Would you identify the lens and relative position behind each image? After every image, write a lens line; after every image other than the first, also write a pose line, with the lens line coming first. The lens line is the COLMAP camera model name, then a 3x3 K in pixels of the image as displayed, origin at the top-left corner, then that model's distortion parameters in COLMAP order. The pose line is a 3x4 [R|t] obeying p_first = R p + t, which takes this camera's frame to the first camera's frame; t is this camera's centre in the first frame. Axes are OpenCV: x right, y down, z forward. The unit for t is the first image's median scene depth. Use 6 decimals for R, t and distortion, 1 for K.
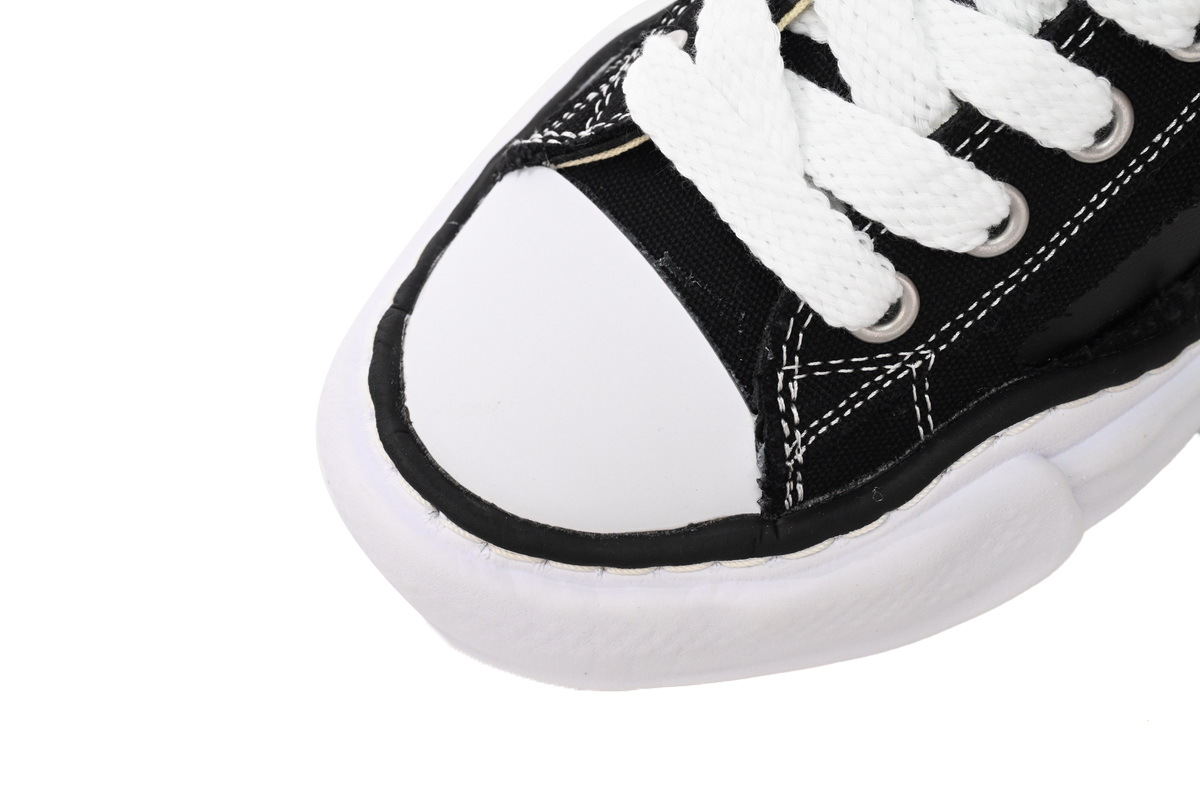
lens RADIAL K [[2287.0, 0, 602.8], [0, 2287.0, 401.5], [0, 0, 1]] dist [0.012706, 0.000000]
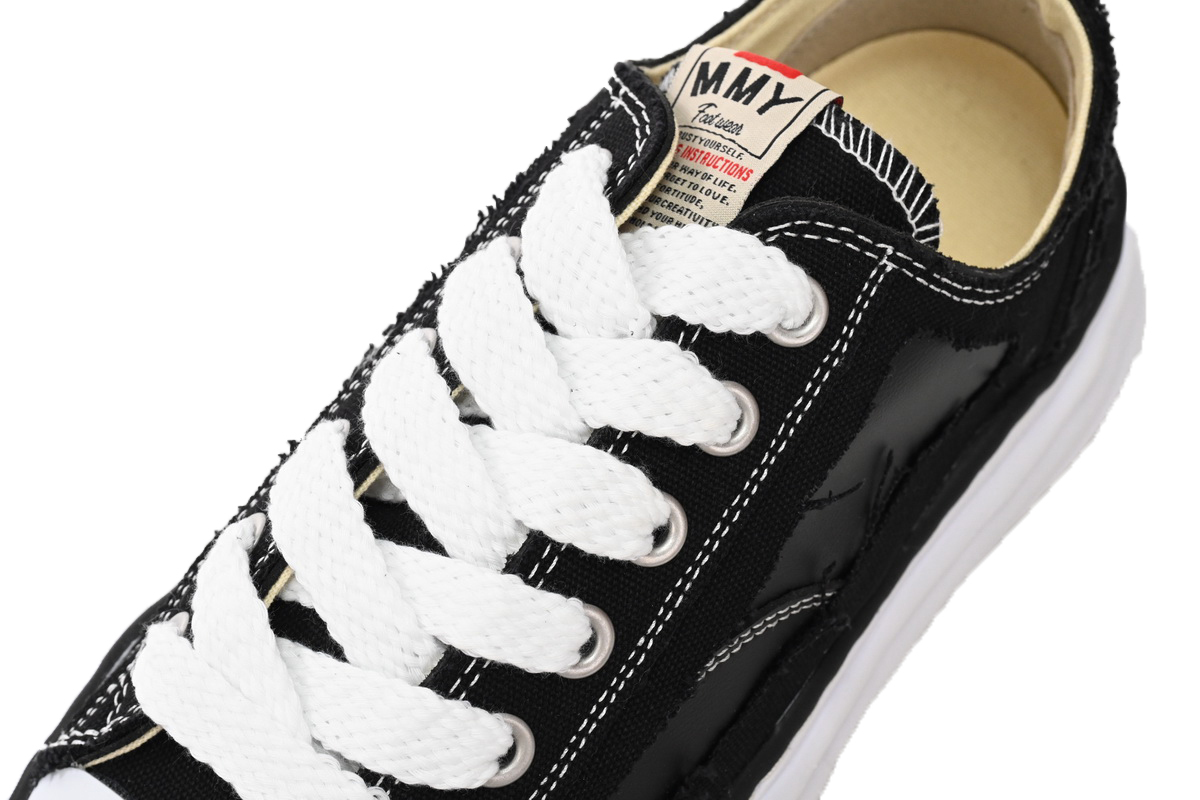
lens RADIAL K [[2287.0, 0, 605.8], [0, 2287.0, 400.2], [0, 0, 1]] dist [0.012706, 0.000000]
pose [[0.977075, -0.173525, 0.123344, 0.115463], [0.192311, 0.967920, -0.161700, -0.055267], [-0.091328, 0.181714, 0.979101, -0.039544]]
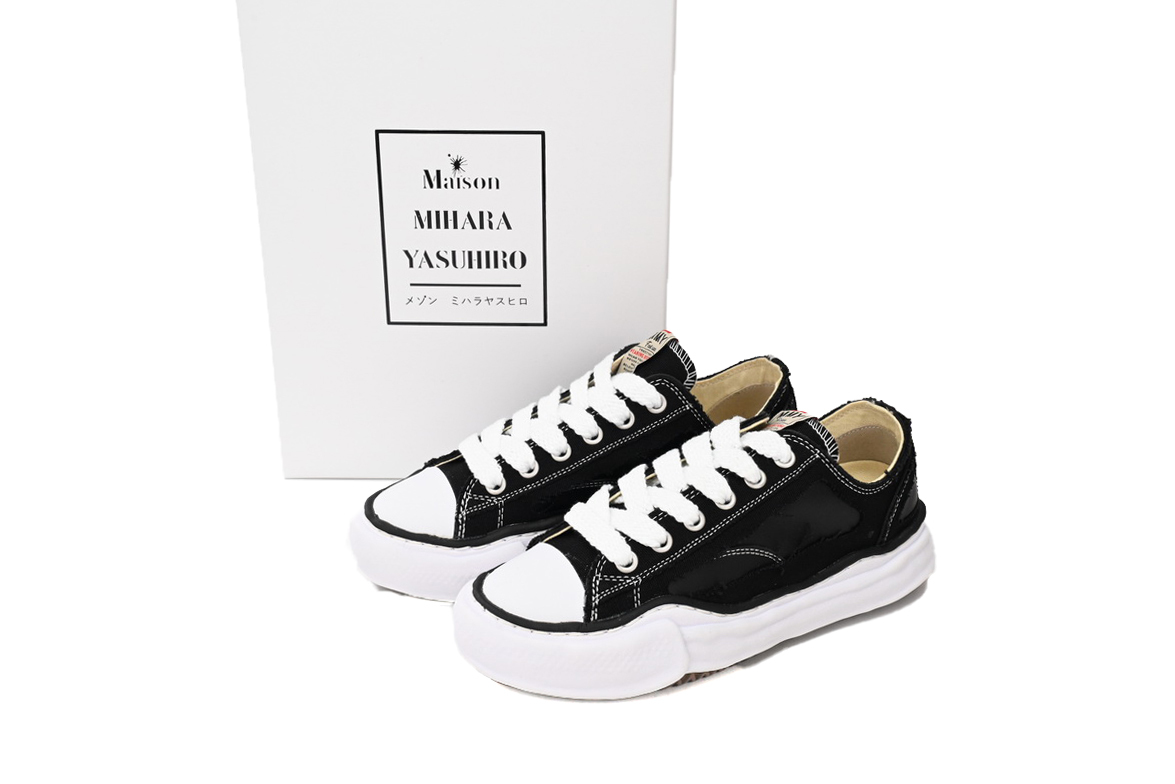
lens RADIAL K [[1339.9, 0, 587.6], [0, 1339.9, 387.5], [0, 0, 1]] dist [0.015285, 0.000000]
pose [[0.985082, 0.102872, -0.137952, 0.308807], [-0.169444, 0.719748, -0.673239, 1.105761], [0.030033, 0.686571, 0.726442, -0.607260]]
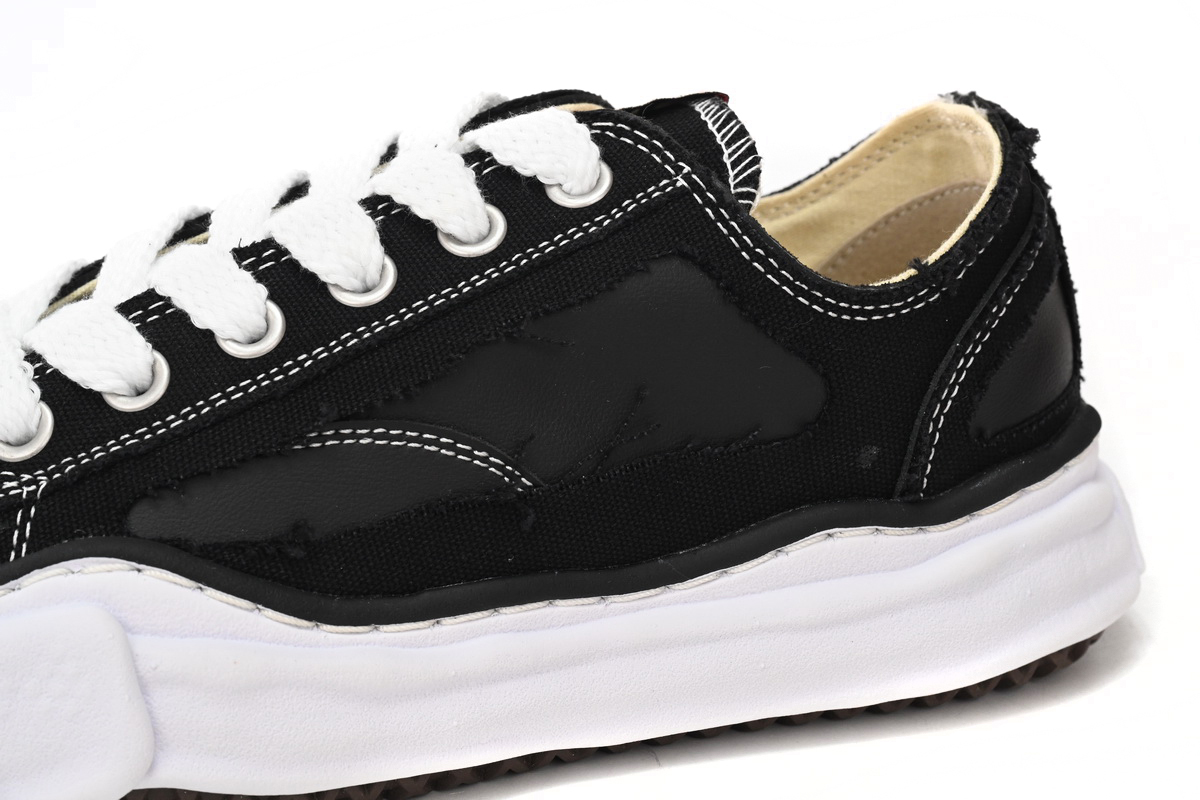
lens RADIAL K [[2282.8, 0, 603.3], [0, 2282.8, 403.7], [0, 0, 1]] dist [0.038221, 0.000000]
pose [[0.920699, 0.136203, -0.365736, 0.778121], [-0.365397, 0.630061, -0.685206, 0.601484], [0.137109, 0.764507, 0.629865, 0.330733]]
